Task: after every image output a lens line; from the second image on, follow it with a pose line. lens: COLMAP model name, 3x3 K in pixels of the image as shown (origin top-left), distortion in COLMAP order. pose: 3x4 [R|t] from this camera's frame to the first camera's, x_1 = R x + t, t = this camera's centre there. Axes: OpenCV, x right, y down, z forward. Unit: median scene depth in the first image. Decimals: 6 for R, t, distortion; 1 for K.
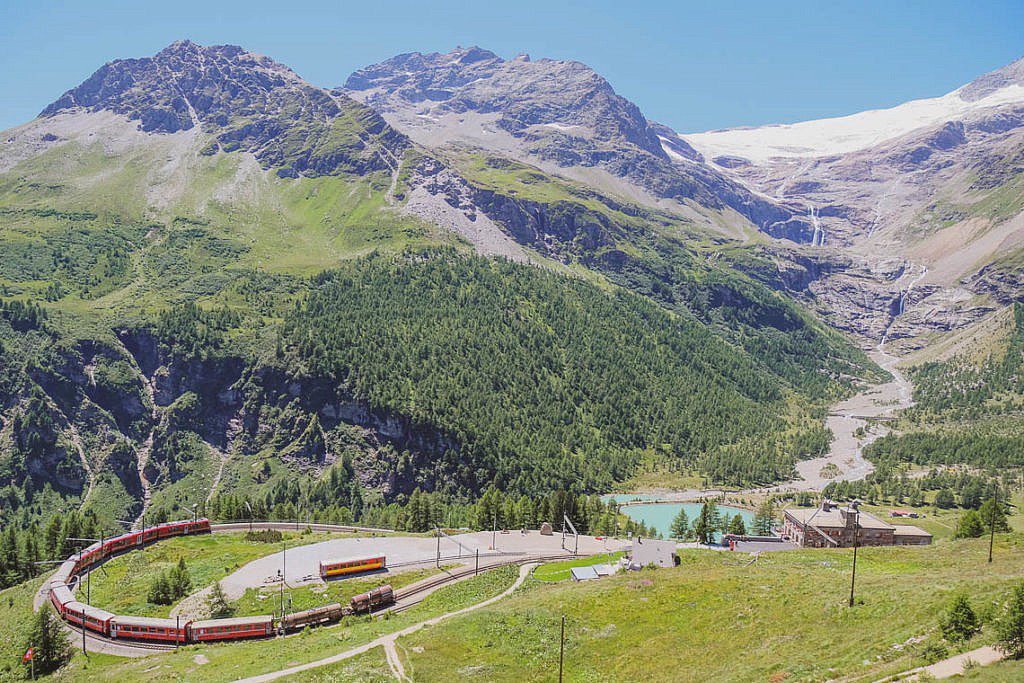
lens RADIAL K [[708.9, 0, 490.5], [0, 708.9, 347.2], [0, 0, 1]] dist [-0.011617, 0.005780]
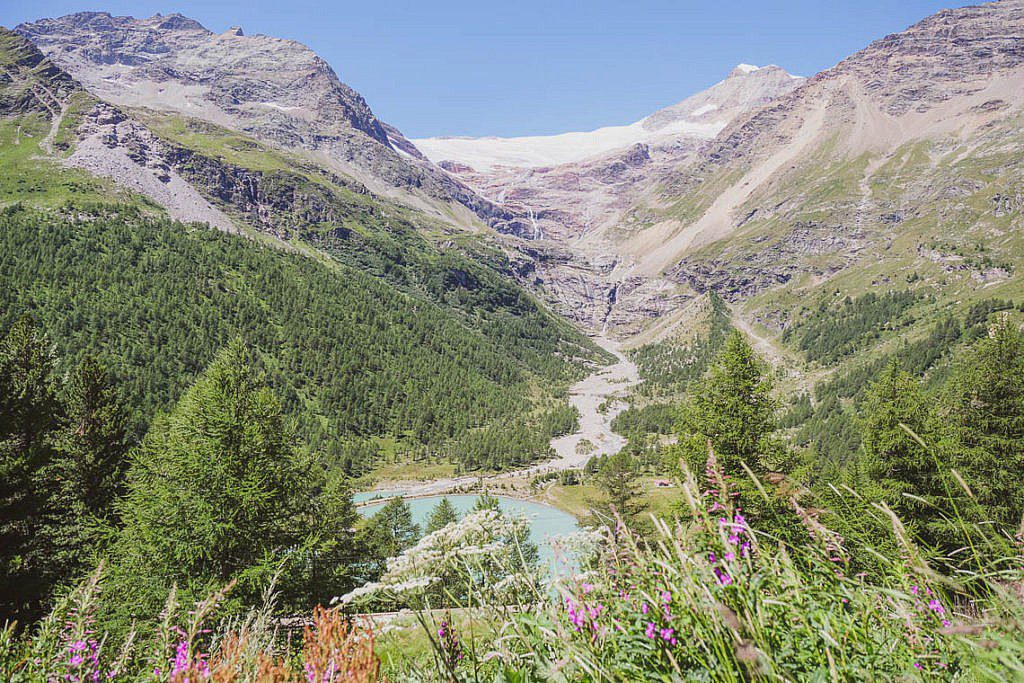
lens RADIAL K [[708.9, 0, 490.5], [0, 708.9, 347.2], [0, 0, 1]] dist [-0.011617, 0.005780]
pose [[0.929722, -0.022413, 0.367580, 0.017115], [0.028207, 0.999548, -0.010397, 0.026825], [-0.367181, 0.020035, 0.929934, 0.097360]]
